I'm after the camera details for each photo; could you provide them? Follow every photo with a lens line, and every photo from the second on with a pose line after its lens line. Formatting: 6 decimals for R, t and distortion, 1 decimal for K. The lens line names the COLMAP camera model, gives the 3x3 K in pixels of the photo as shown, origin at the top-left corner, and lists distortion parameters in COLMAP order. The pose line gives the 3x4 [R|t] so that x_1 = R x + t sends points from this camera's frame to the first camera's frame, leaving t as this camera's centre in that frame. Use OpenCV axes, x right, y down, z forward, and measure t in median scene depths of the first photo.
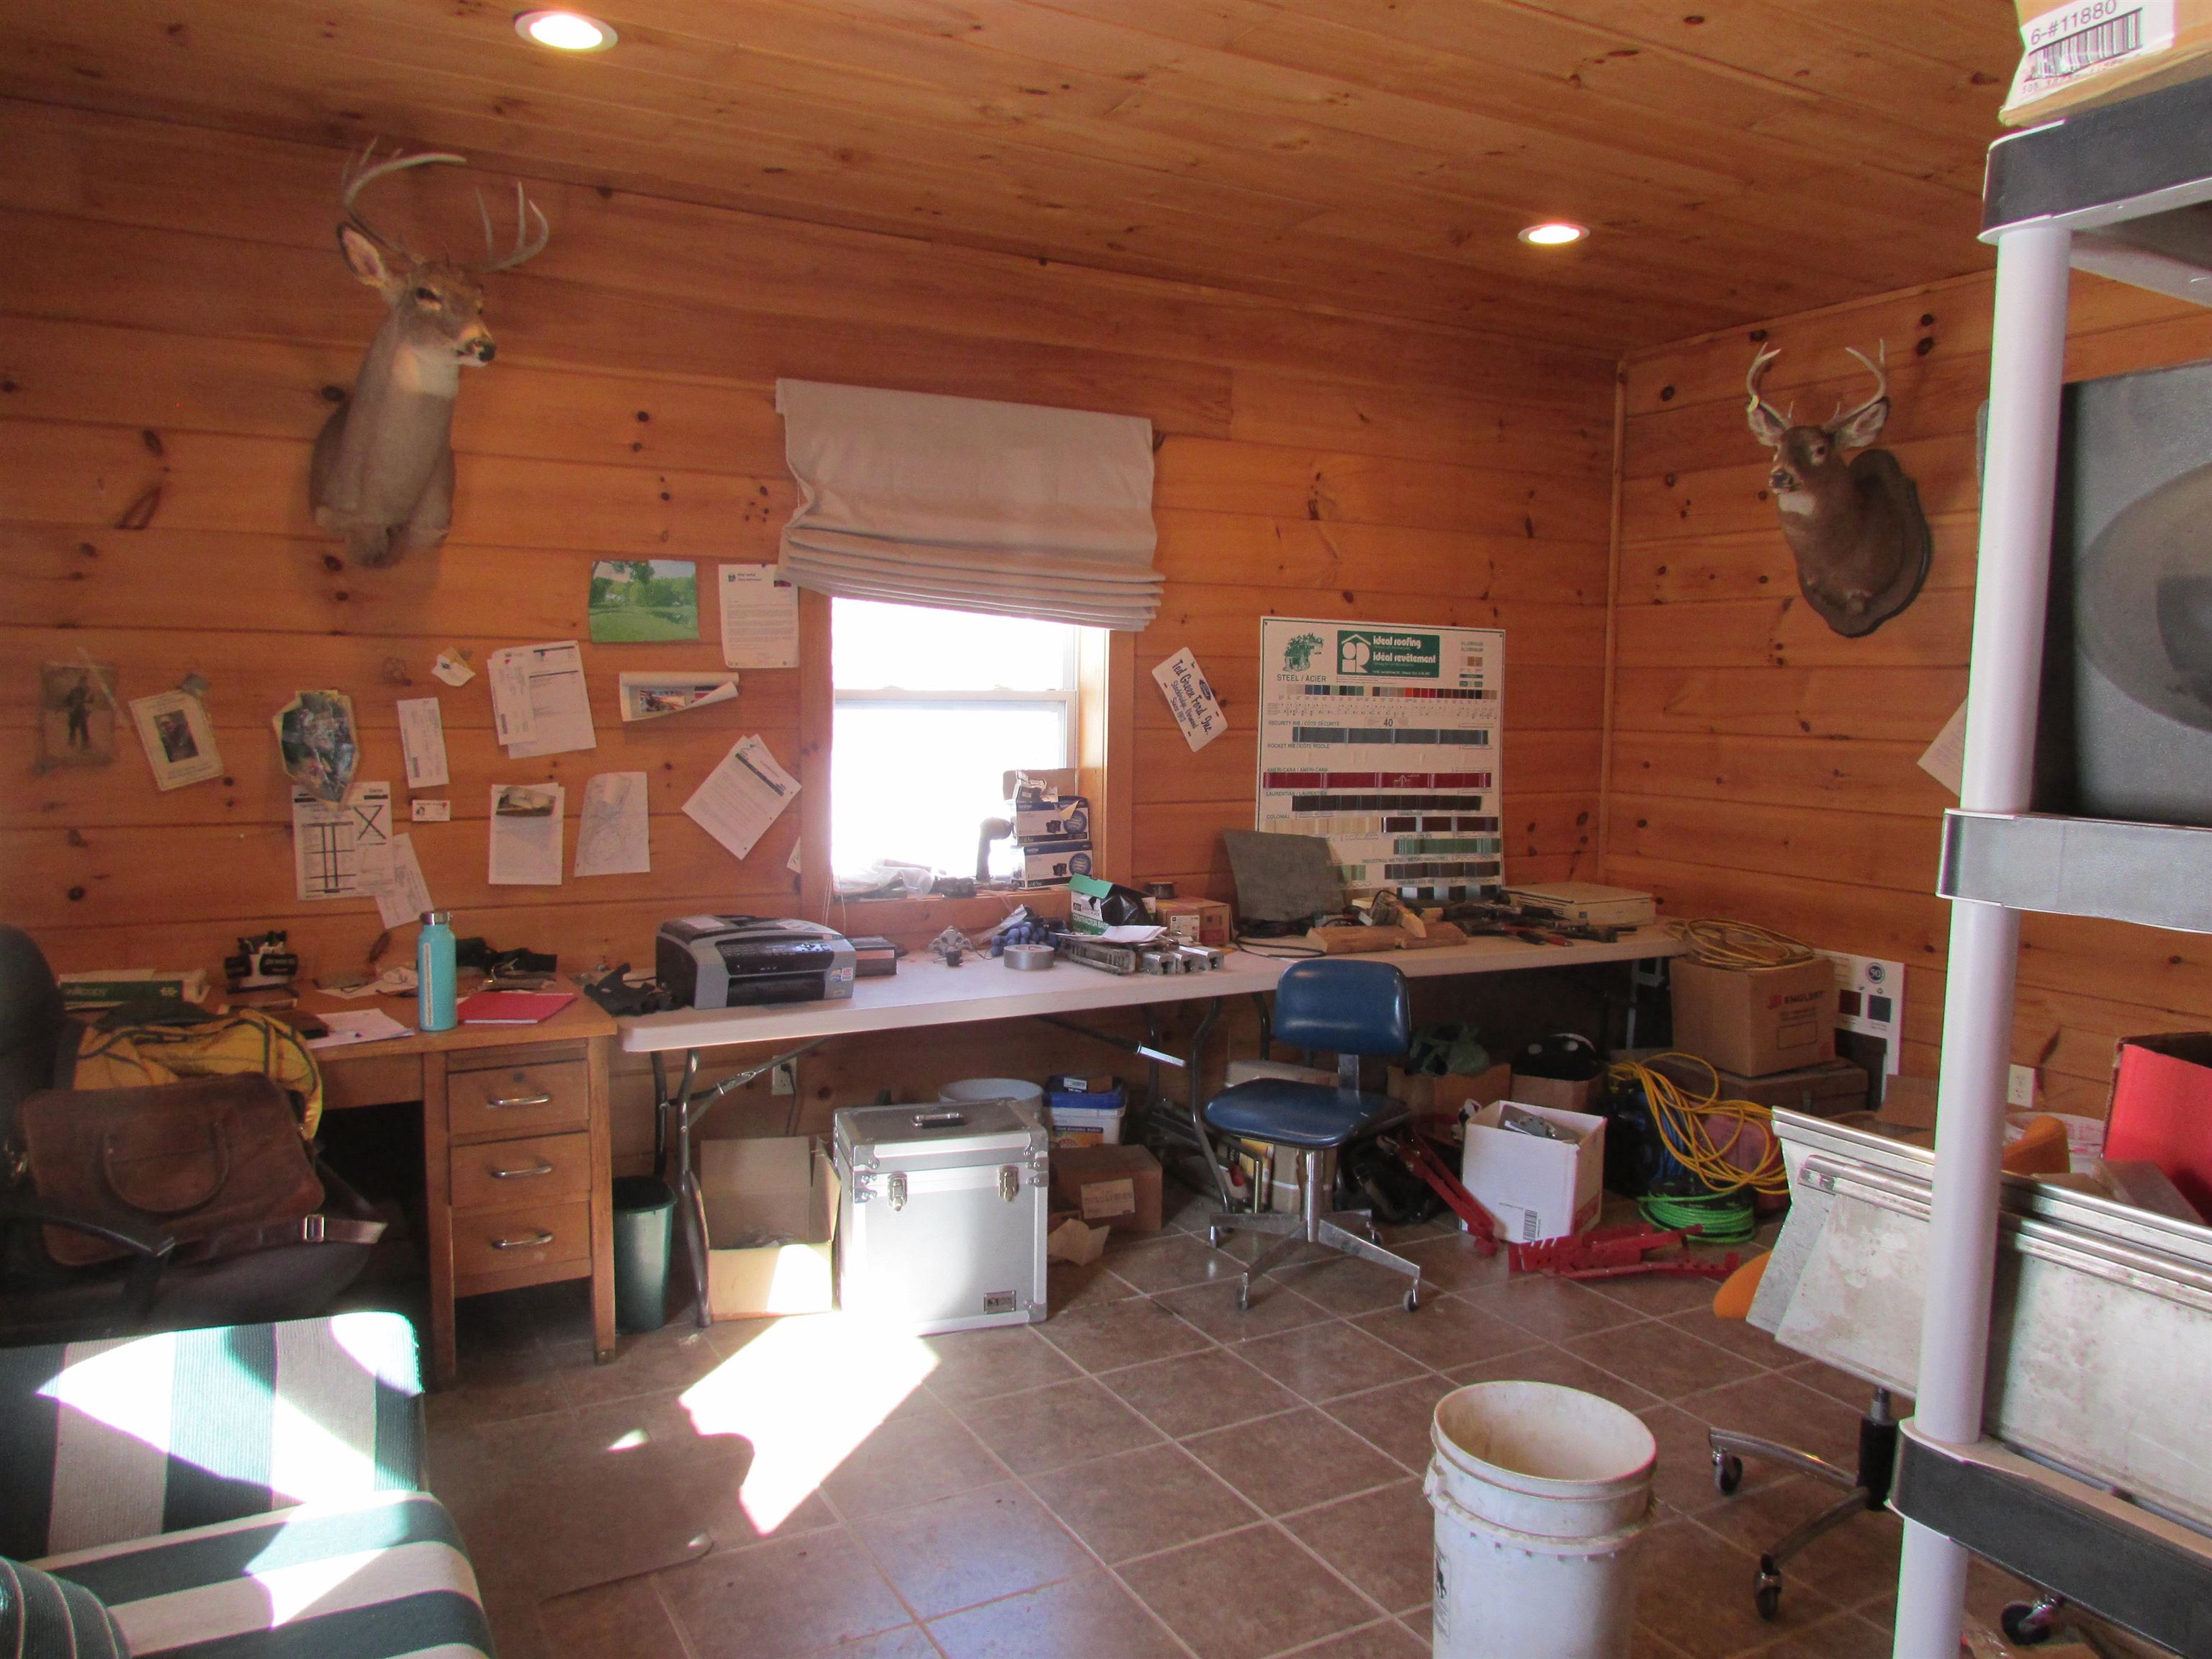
lens RADIAL K [[1598.6, 0, 1098.2], [0, 1598.6, 838.4], [0, 0, 1]] dist [-0.003226, -0.000609]
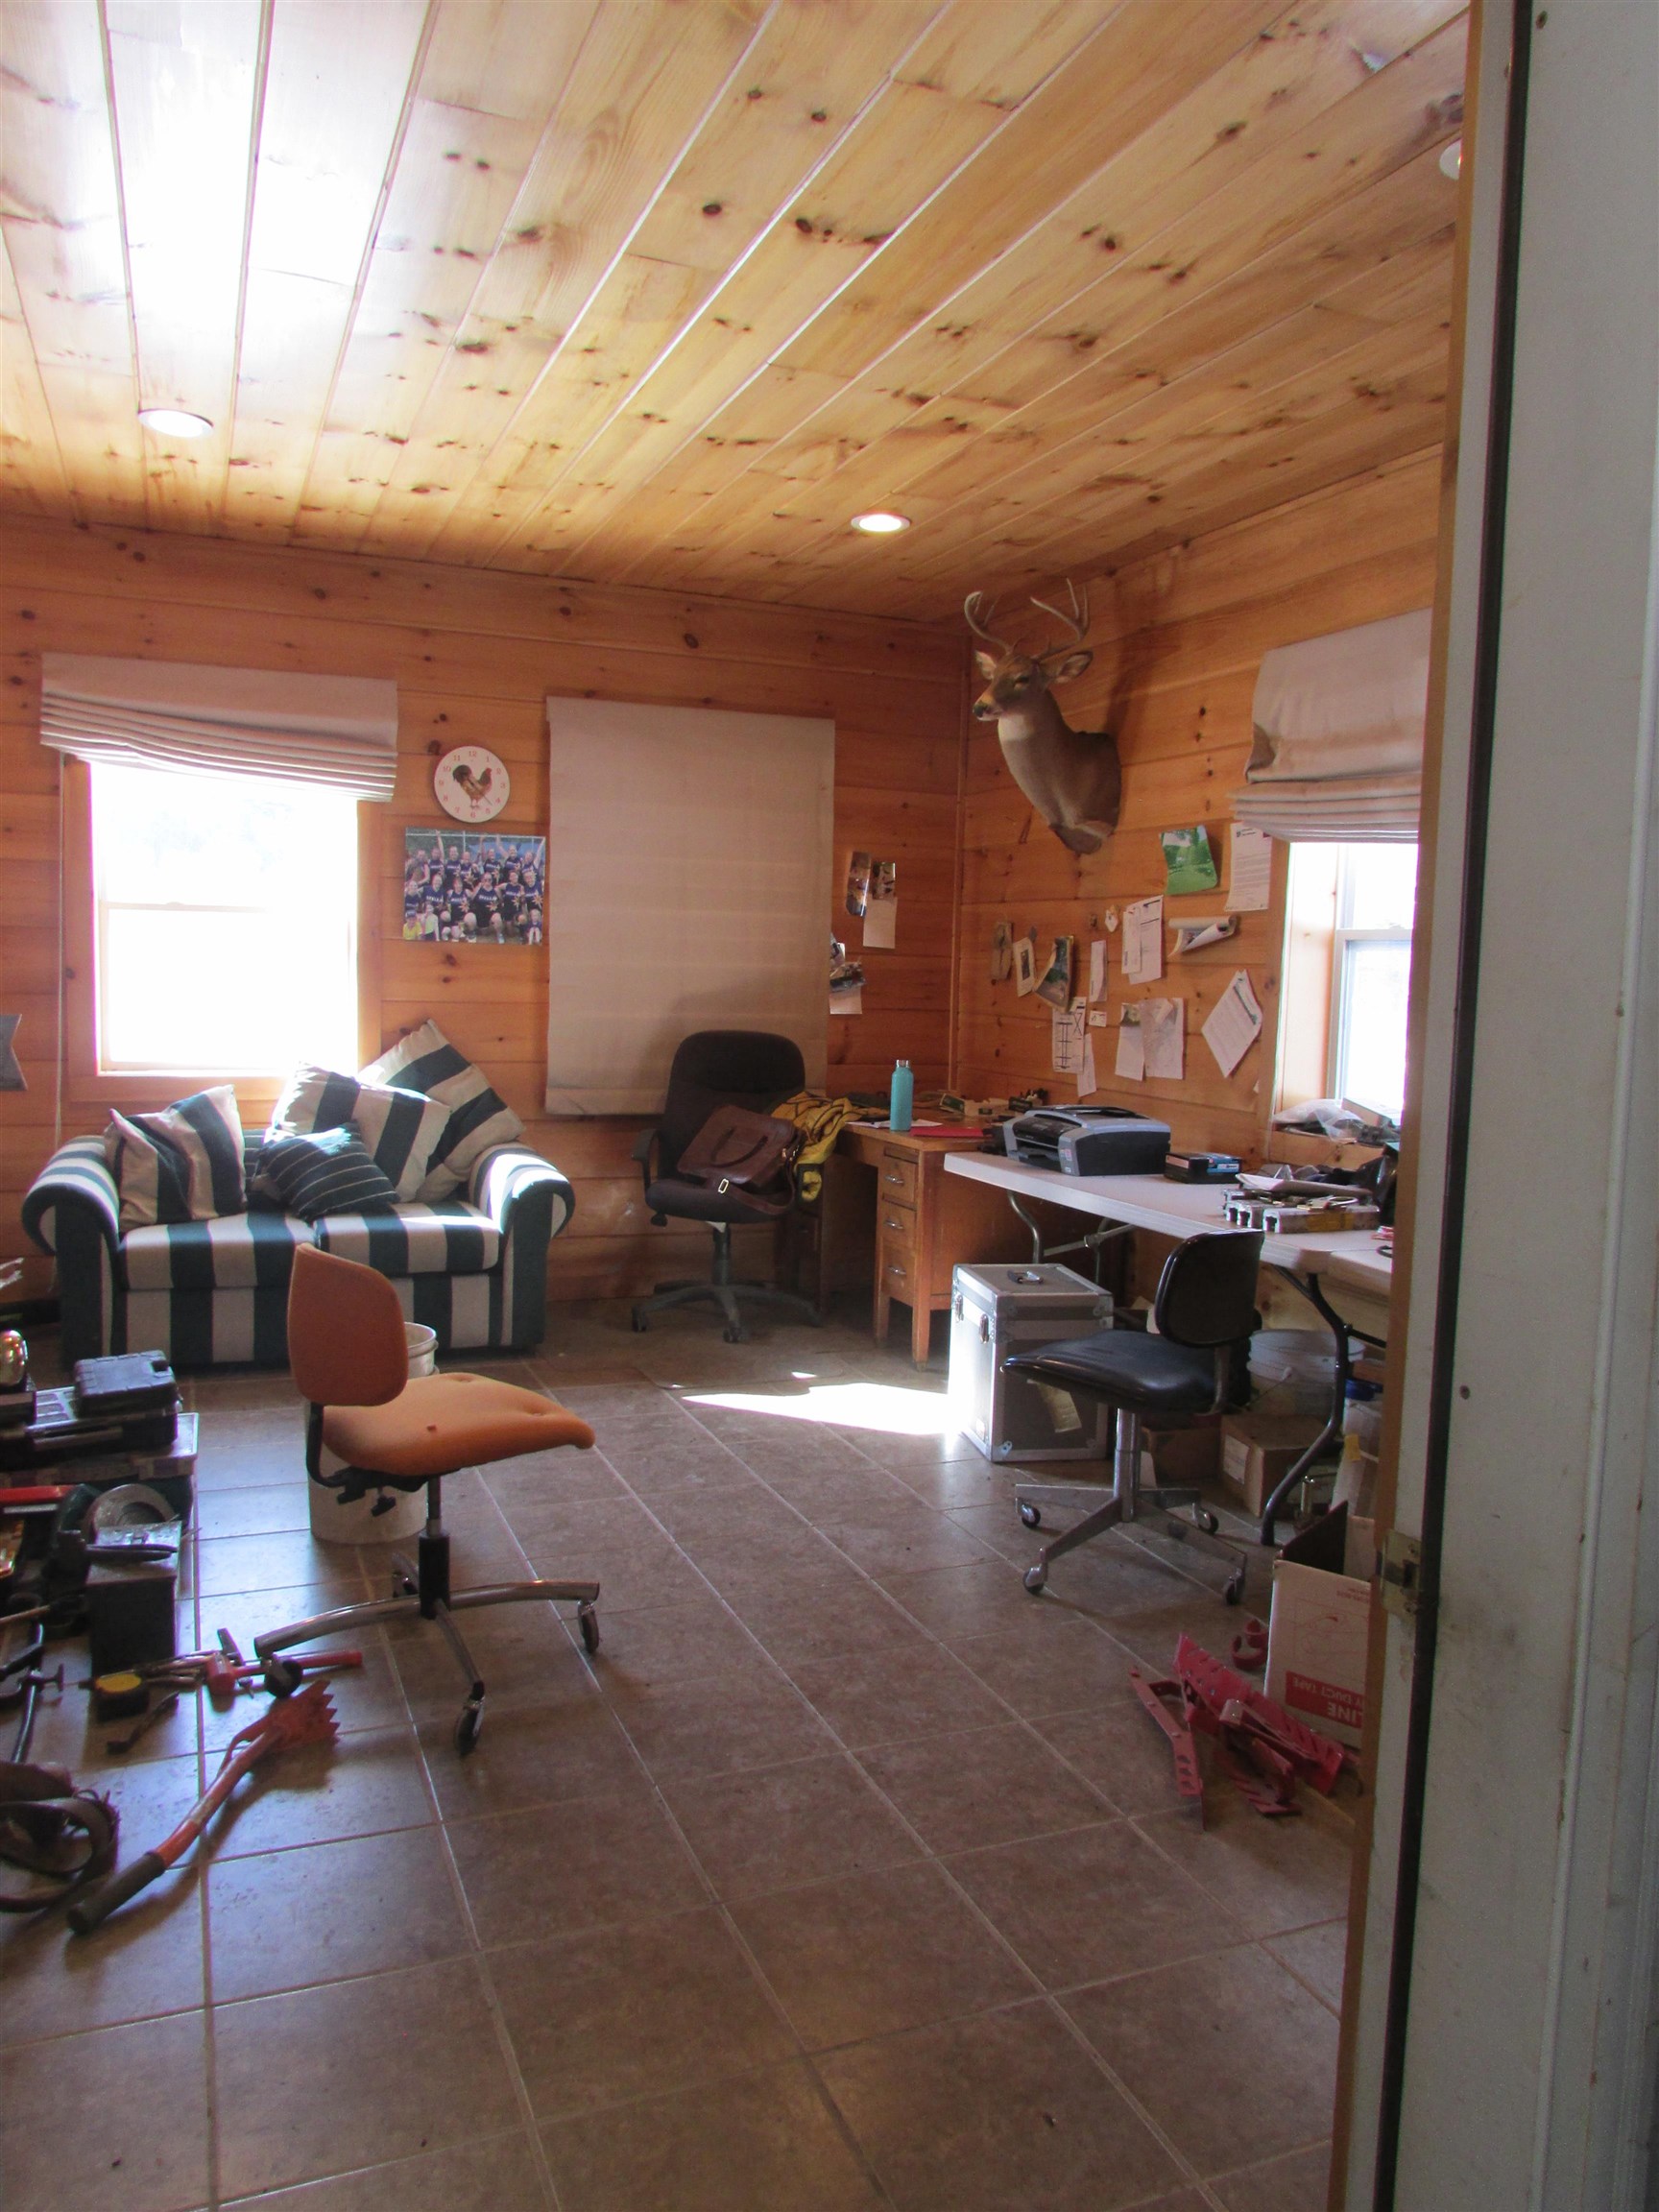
lens RADIAL K [[1598.6, 0, 829.5], [0, 1598.6, 1106.0], [0, 0, 1]] dist [-0.003226, -0.000609]
pose [[-0.118894, 0.068716, -0.990526, 1.018549], [-0.126627, 0.988407, 0.083768, -0.029092], [0.984799, 0.135387, -0.108814, 0.907988]]
